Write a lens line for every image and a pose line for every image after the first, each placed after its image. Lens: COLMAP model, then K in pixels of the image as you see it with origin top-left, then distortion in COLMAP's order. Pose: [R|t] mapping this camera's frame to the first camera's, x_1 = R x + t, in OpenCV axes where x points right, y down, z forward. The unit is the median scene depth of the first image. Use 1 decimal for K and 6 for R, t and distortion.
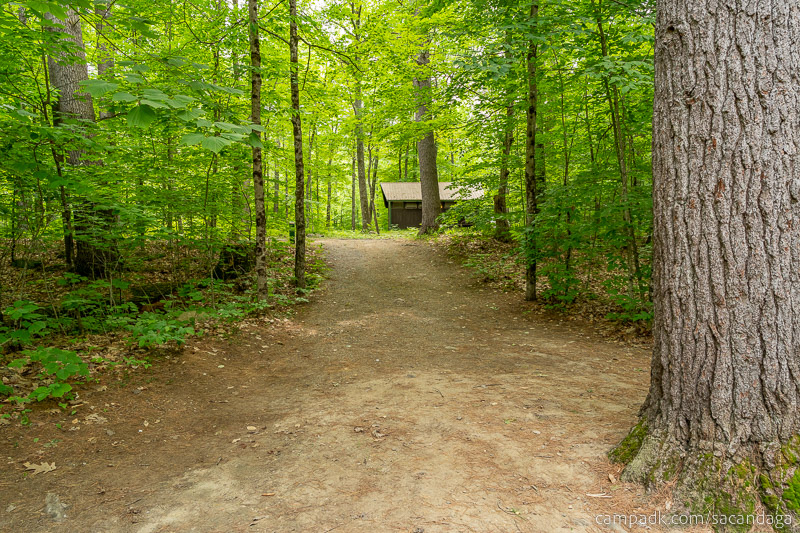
lens RADIAL K [[531.3, 0, 398.6], [0, 531.3, 266.3], [0, 0, 1]] dist [-0.000869, 0.002835]
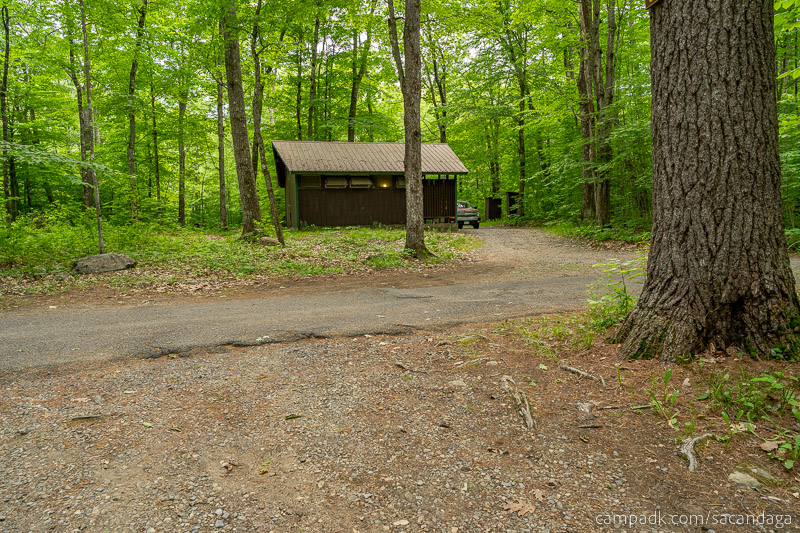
lens RADIAL K [[531.3, 0, 404.3], [0, 531.3, 264.9], [0, 0, 1]] dist [-0.000869, 0.002835]
pose [[0.971143, -0.032727, 0.236243, -0.033303], [0.025373, 0.999096, 0.034100, -0.041744], [-0.237146, -0.027122, 0.971095, 0.404582]]
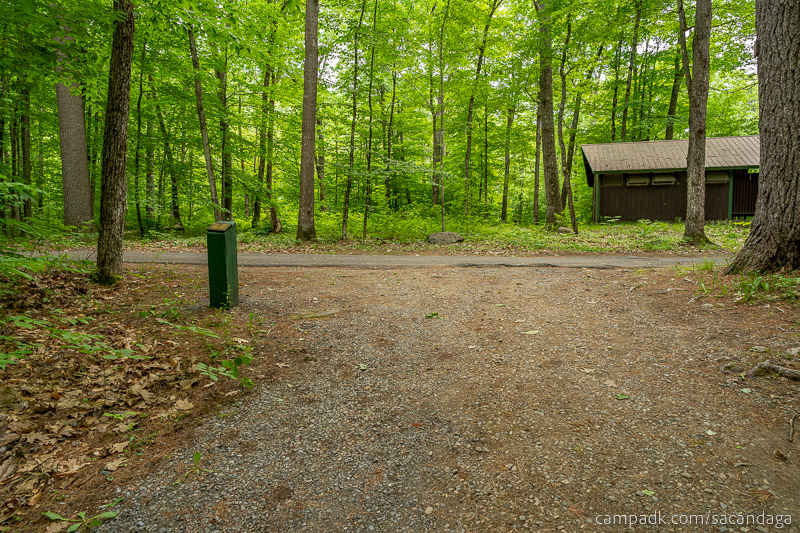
lens RADIAL K [[531.3, 0, 399.6], [0, 531.3, 262.5], [0, 0, 1]] dist [-0.000869, 0.002835]
pose [[0.937217, 0.024994, -0.347849, -0.013447], [-0.018613, 0.999592, 0.021674, -0.029615], [0.348248, -0.013839, 0.937300, 0.330604]]
